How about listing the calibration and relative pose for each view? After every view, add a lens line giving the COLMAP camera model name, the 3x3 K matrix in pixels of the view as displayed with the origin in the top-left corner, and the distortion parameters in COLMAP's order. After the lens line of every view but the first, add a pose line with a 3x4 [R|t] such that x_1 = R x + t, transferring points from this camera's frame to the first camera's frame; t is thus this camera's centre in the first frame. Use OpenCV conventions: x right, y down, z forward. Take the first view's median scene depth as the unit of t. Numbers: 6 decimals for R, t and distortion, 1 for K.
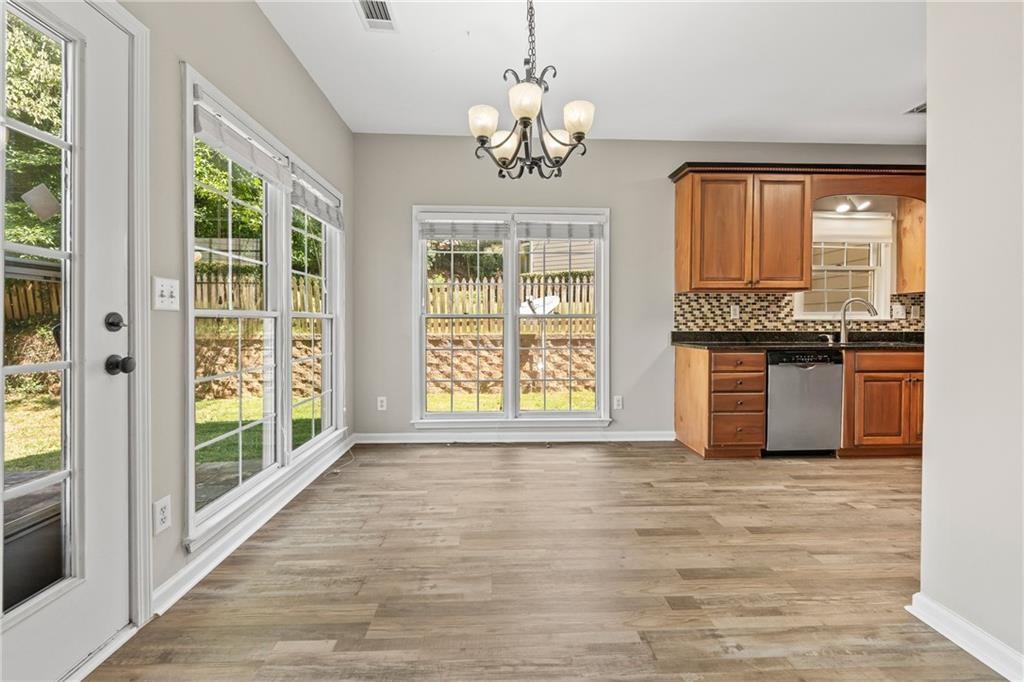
lens RADIAL K [[420.6, 0, 509.8], [0, 420.6, 324.2], [0, 0, 1]] dist [-0.002608, -0.000225]
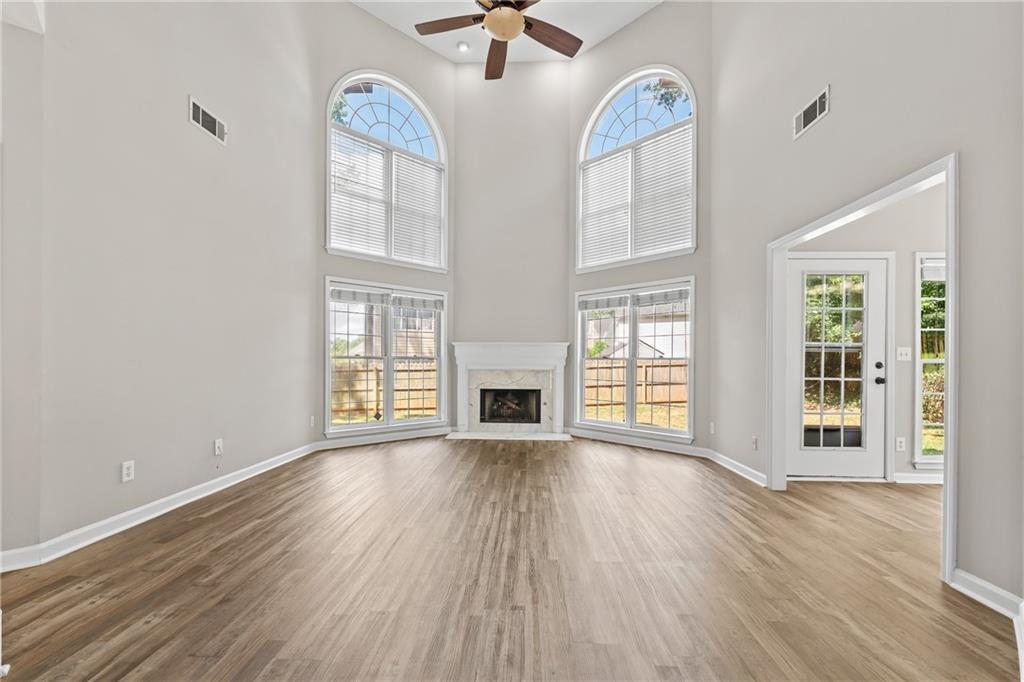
lens RADIAL K [[433.7, 0, 509.1], [0, 433.7, 362.4], [0, 0, 1]] dist [-0.002590, -0.000276]
pose [[-0.084971, -0.002342, -0.996381, 0.770420], [-0.013857, 0.999903, -0.001168, 0.004581], [0.996287, 0.013708, -0.084995, -0.436249]]
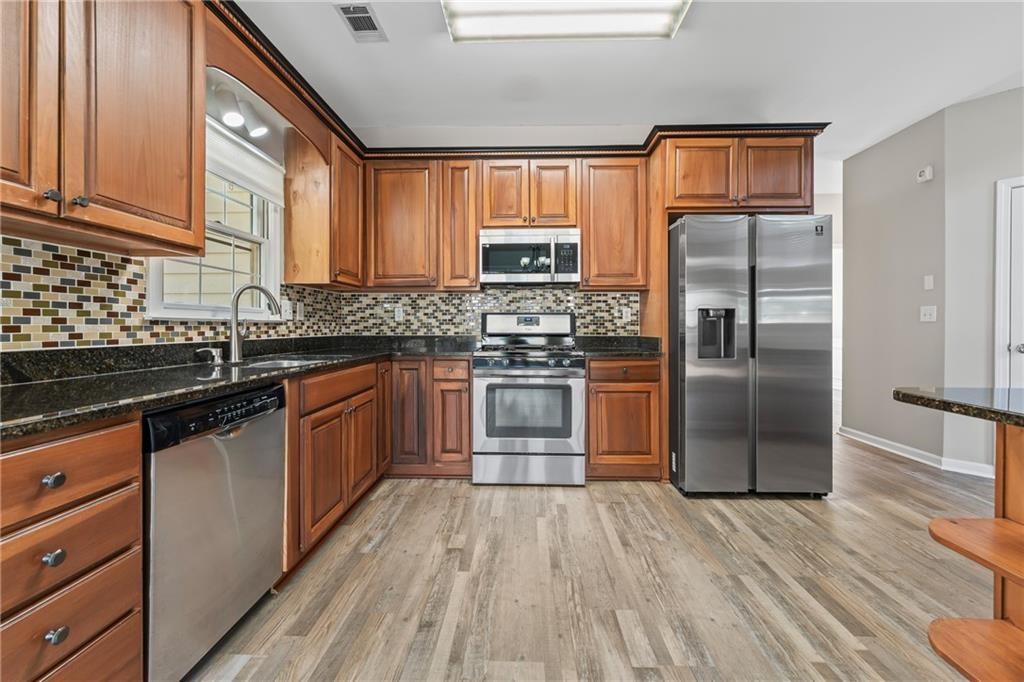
lens RADIAL K [[420.3, 0, 510.8], [0, 420.3, 327.2], [0, 0, 1]] dist [0.000723, 0.000086]
pose [[0.072098, -0.005016, 0.997385, 0.258497], [0.004679, 0.999978, 0.004690, -0.001936], [-0.997387, 0.004329, 0.072120, 0.584671]]
